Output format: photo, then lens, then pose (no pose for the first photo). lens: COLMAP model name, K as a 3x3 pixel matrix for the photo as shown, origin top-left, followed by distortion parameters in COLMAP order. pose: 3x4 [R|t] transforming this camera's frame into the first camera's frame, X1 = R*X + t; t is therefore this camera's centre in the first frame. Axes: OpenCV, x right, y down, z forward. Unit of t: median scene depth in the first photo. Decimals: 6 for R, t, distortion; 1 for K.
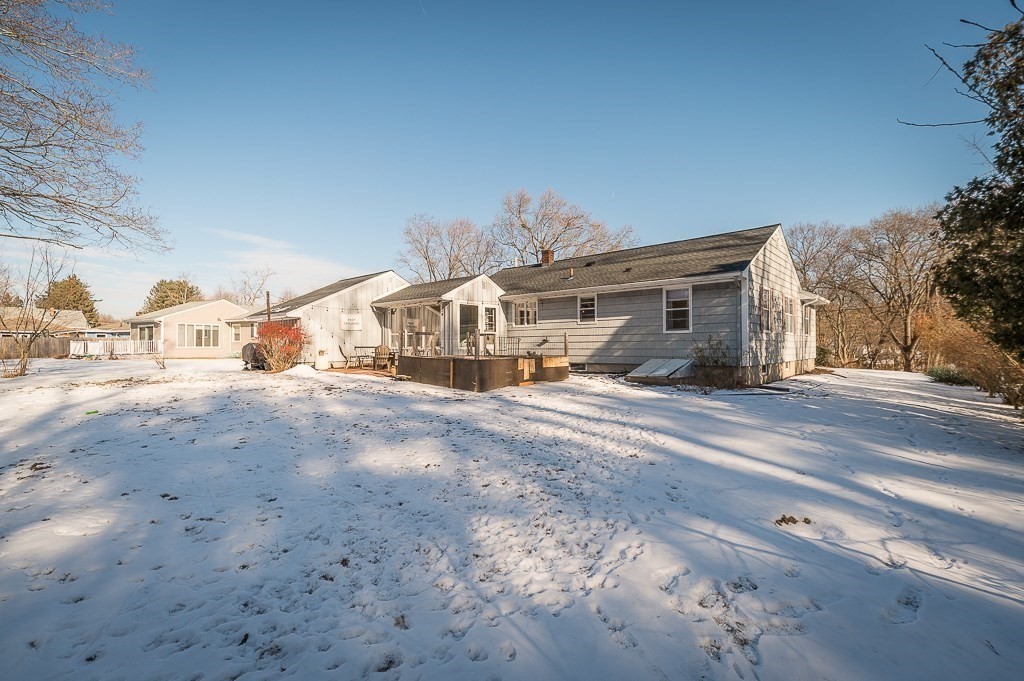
lens RADIAL K [[452.9, 0, 518.4], [0, 452.9, 346.3], [0, 0, 1]] dist [-0.000261, -0.000076]
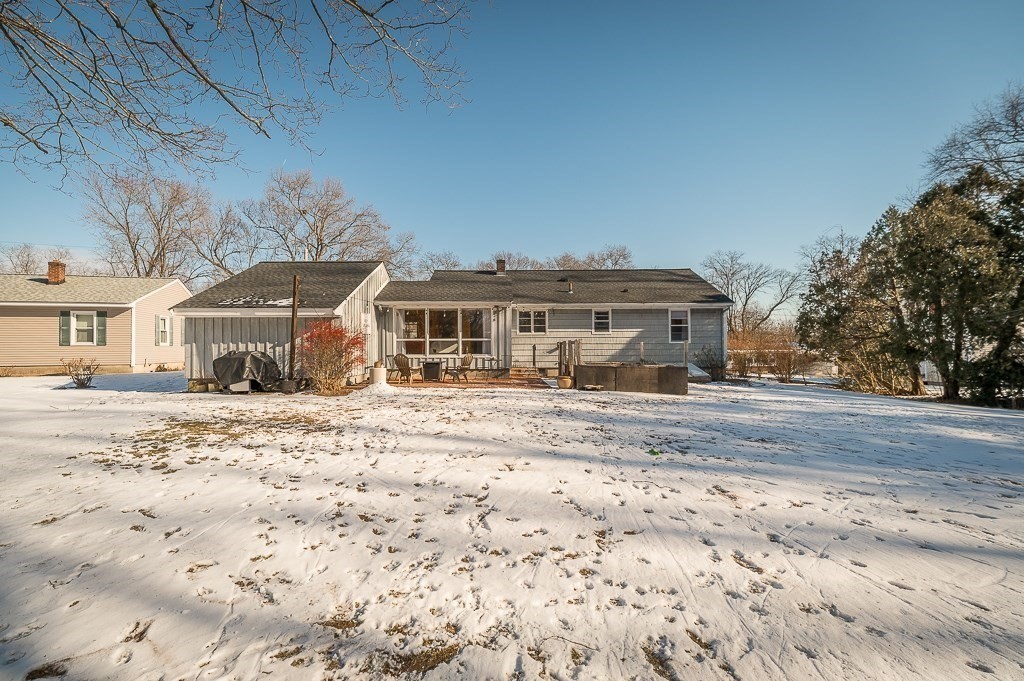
lens RADIAL K [[449.4, 0, 508.8], [0, 449.4, 335.6], [0, 0, 1]] dist [0.000721, -0.000311]
pose [[0.750585, 0.018179, 0.660524, -0.753911], [-0.000379, 0.999633, -0.027081, -0.013096], [-0.660774, 0.020076, 0.750317, 0.280101]]
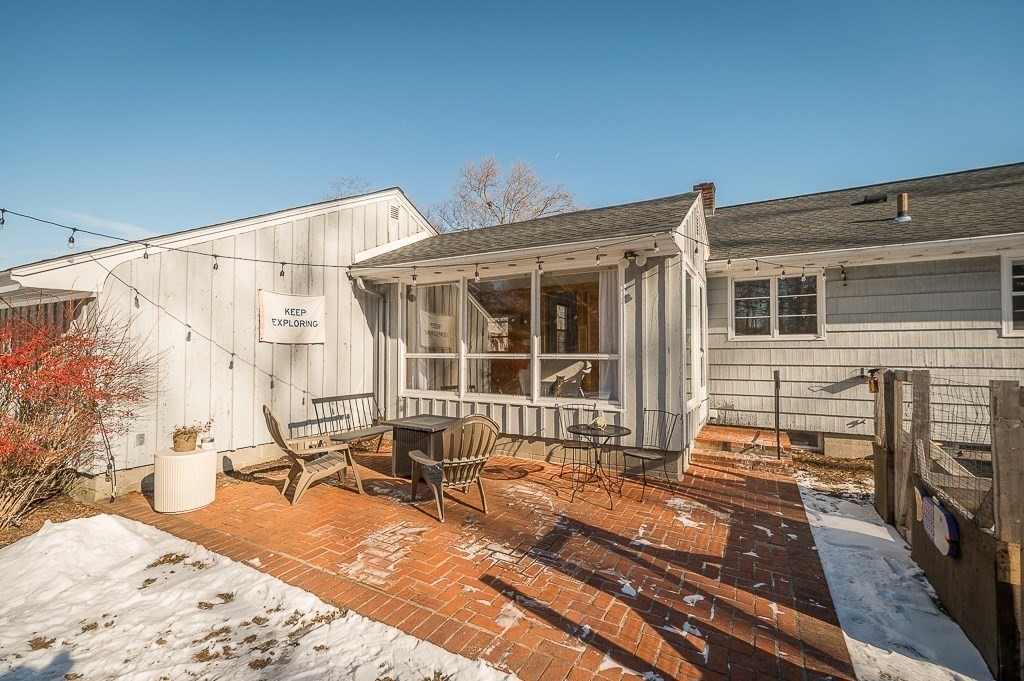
lens RADIAL K [[449.4, 0, 508.8], [0, 449.4, 335.6], [0, 0, 1]] dist [0.000721, -0.000311]
pose [[0.980190, 0.013084, 0.197628, -0.306059], [-0.005824, 0.999288, -0.037269, -0.032857], [-0.197975, 0.035380, 0.979568, 0.710331]]
